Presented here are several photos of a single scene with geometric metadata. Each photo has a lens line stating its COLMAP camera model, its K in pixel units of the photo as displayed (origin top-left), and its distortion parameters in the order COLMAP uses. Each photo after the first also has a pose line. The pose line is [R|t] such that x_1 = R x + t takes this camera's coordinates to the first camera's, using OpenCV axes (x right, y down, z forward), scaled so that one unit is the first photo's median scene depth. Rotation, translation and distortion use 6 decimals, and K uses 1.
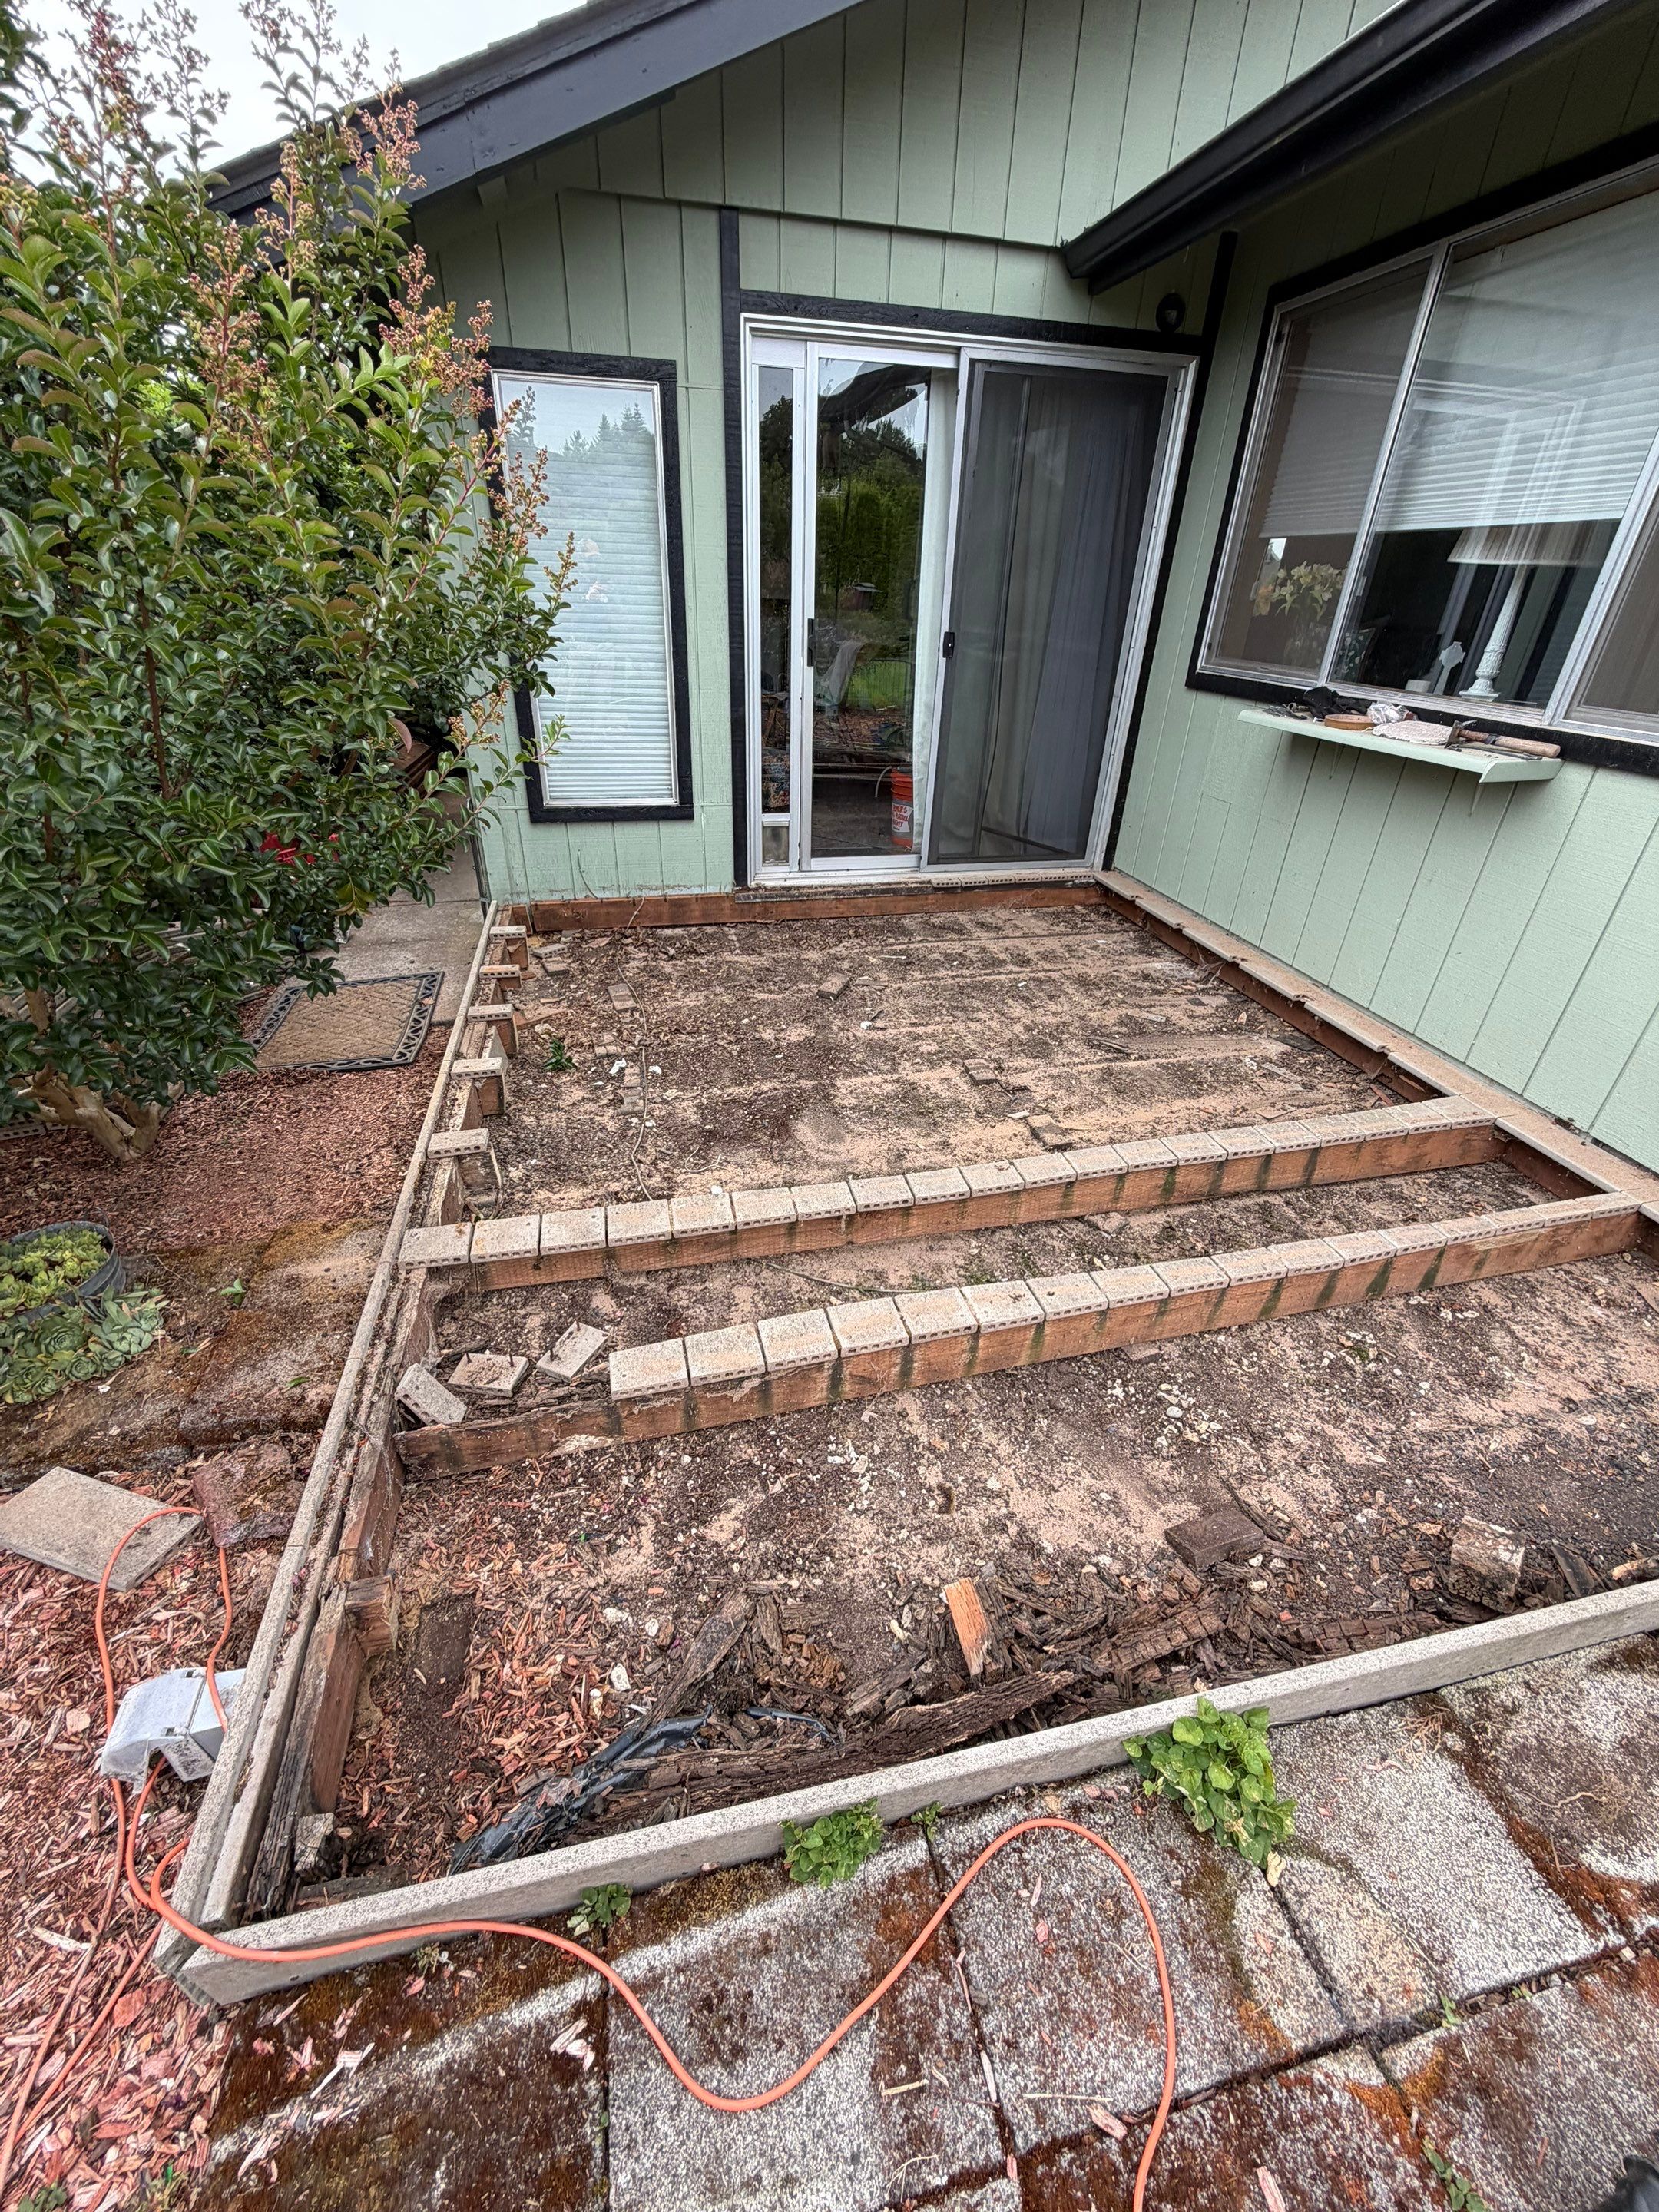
lens RADIAL K [[878.5, 0, 831.3], [0, 878.5, 1095.5], [0, 0, 1]] dist [-0.000032, 0.000260]
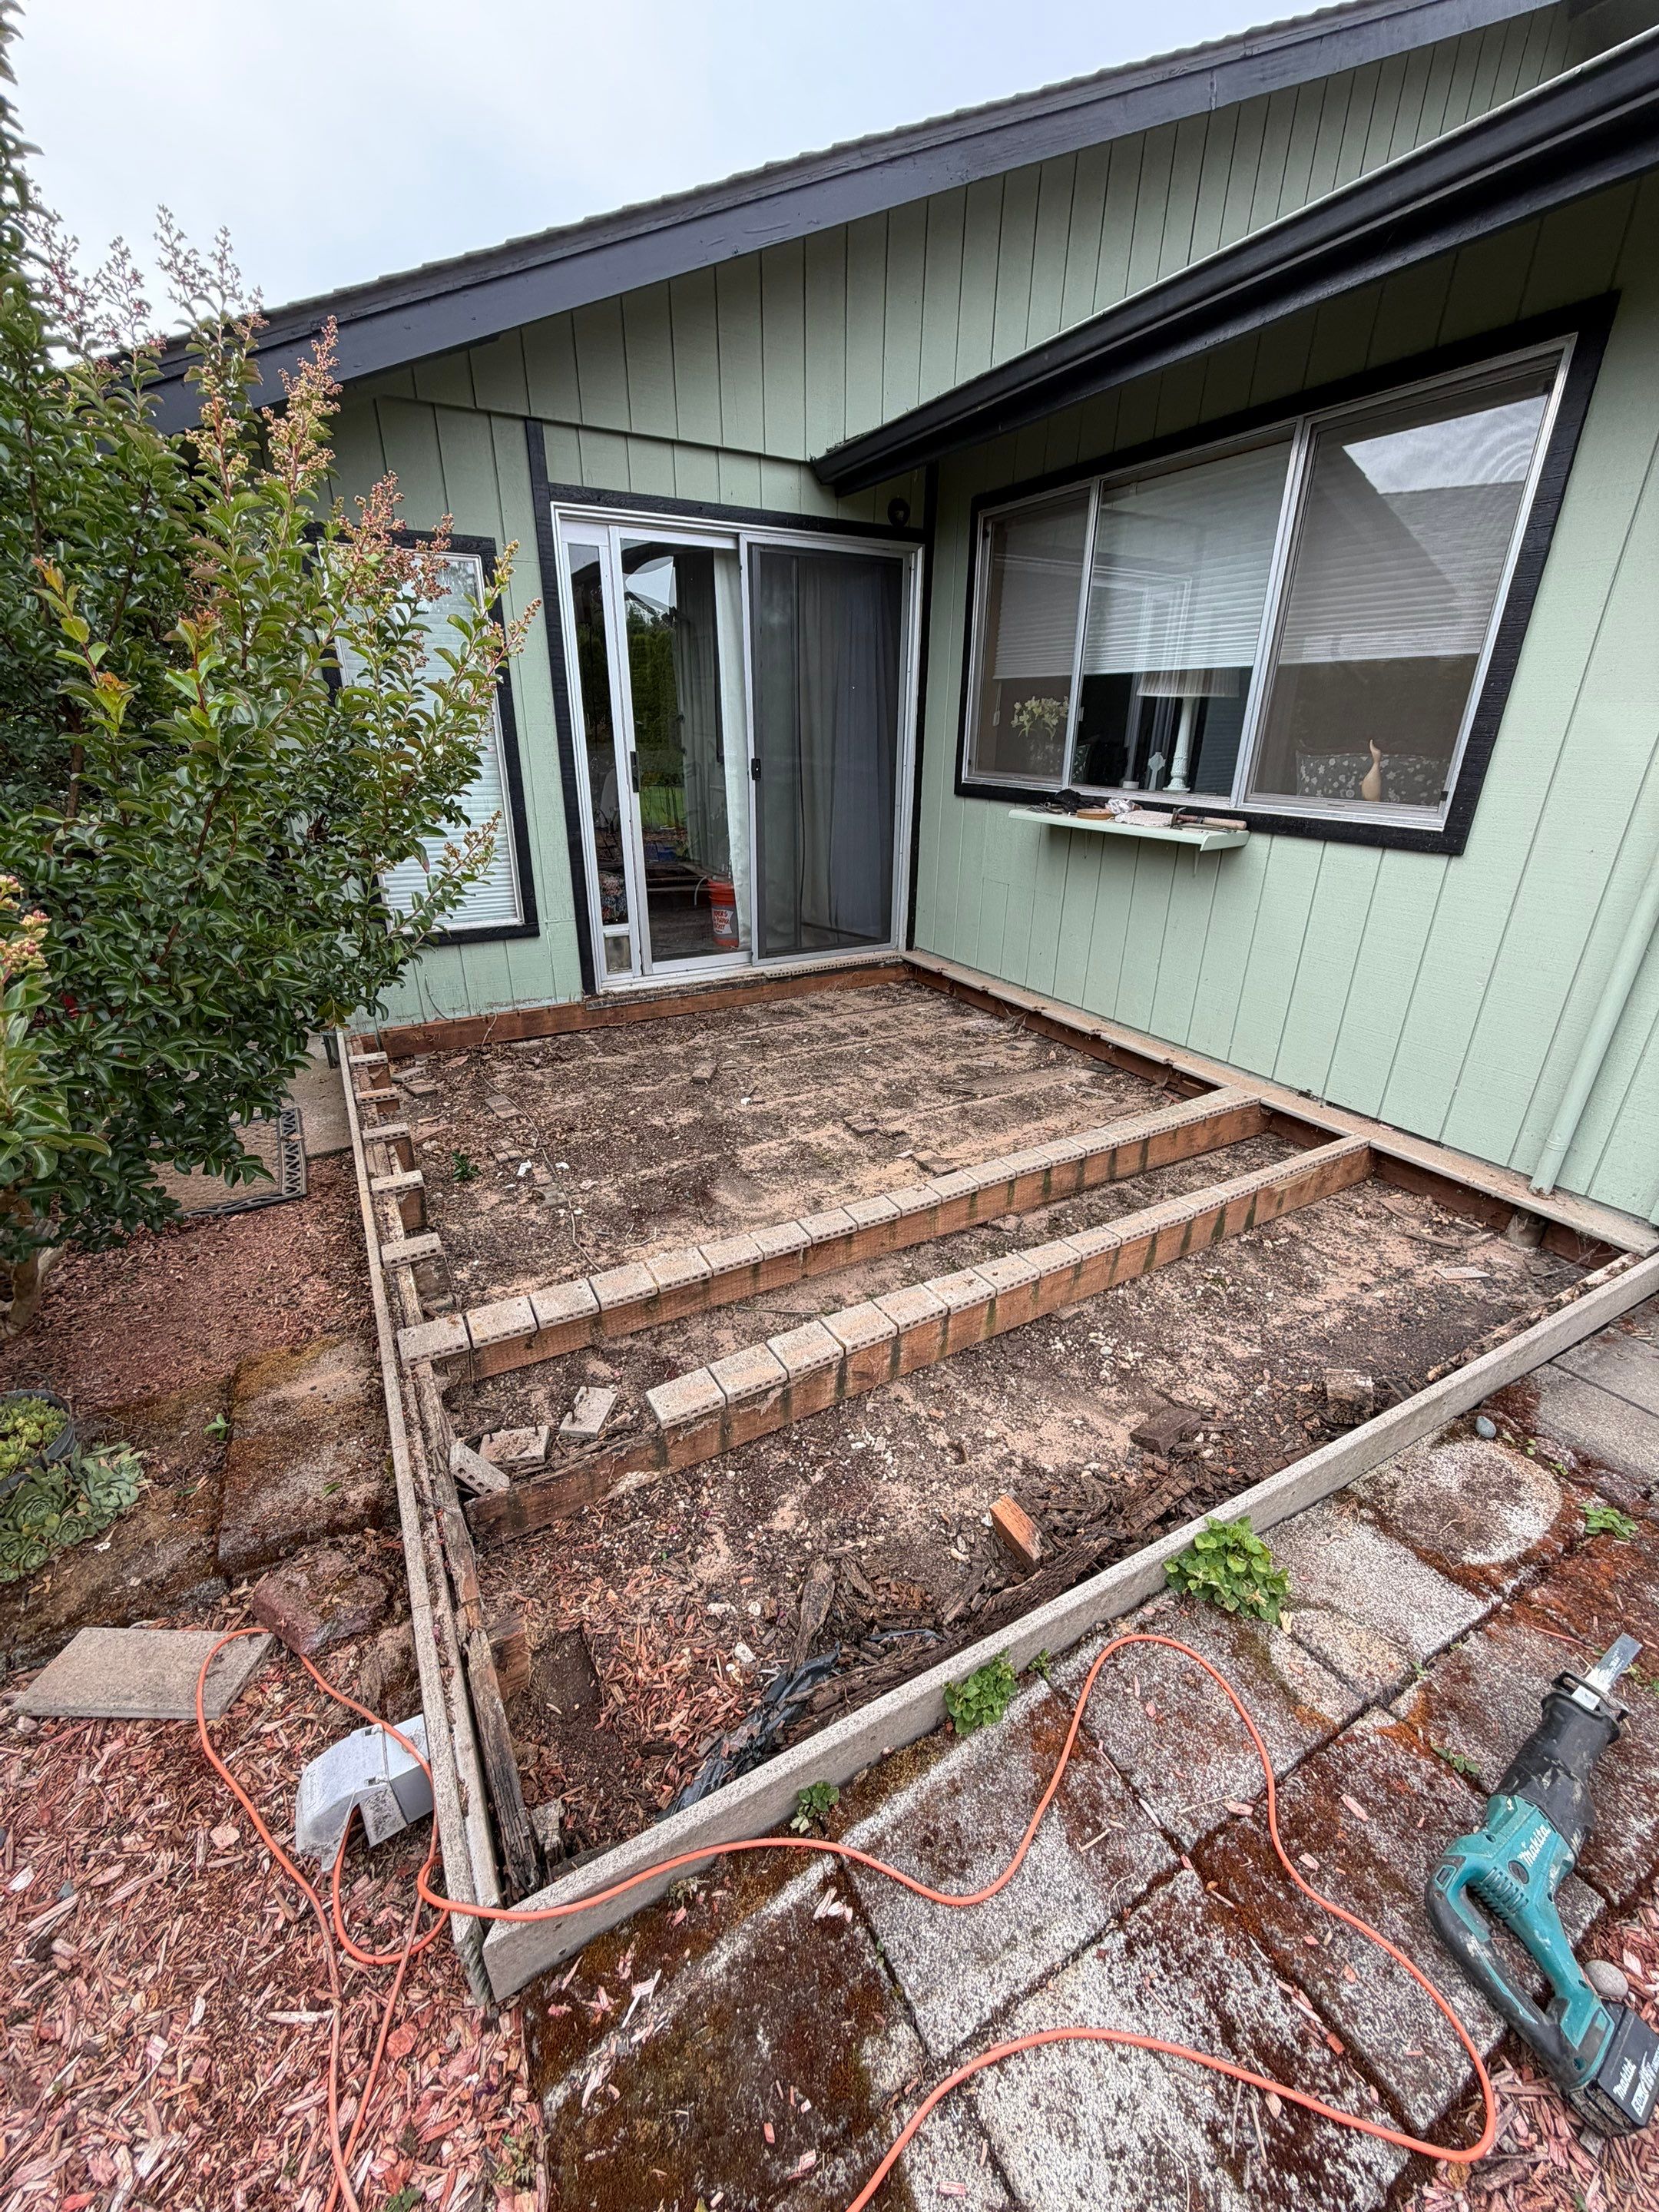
lens RADIAL K [[878.5, 0, 831.3], [0, 878.5, 1095.5], [0, 0, 1]] dist [-0.000032, 0.000260]
pose [[0.960496, -0.128923, 0.246630, -0.230915], [0.157424, 0.982507, -0.099490, 0.069716], [-0.229489, 0.134385, 0.963989, -0.141904]]
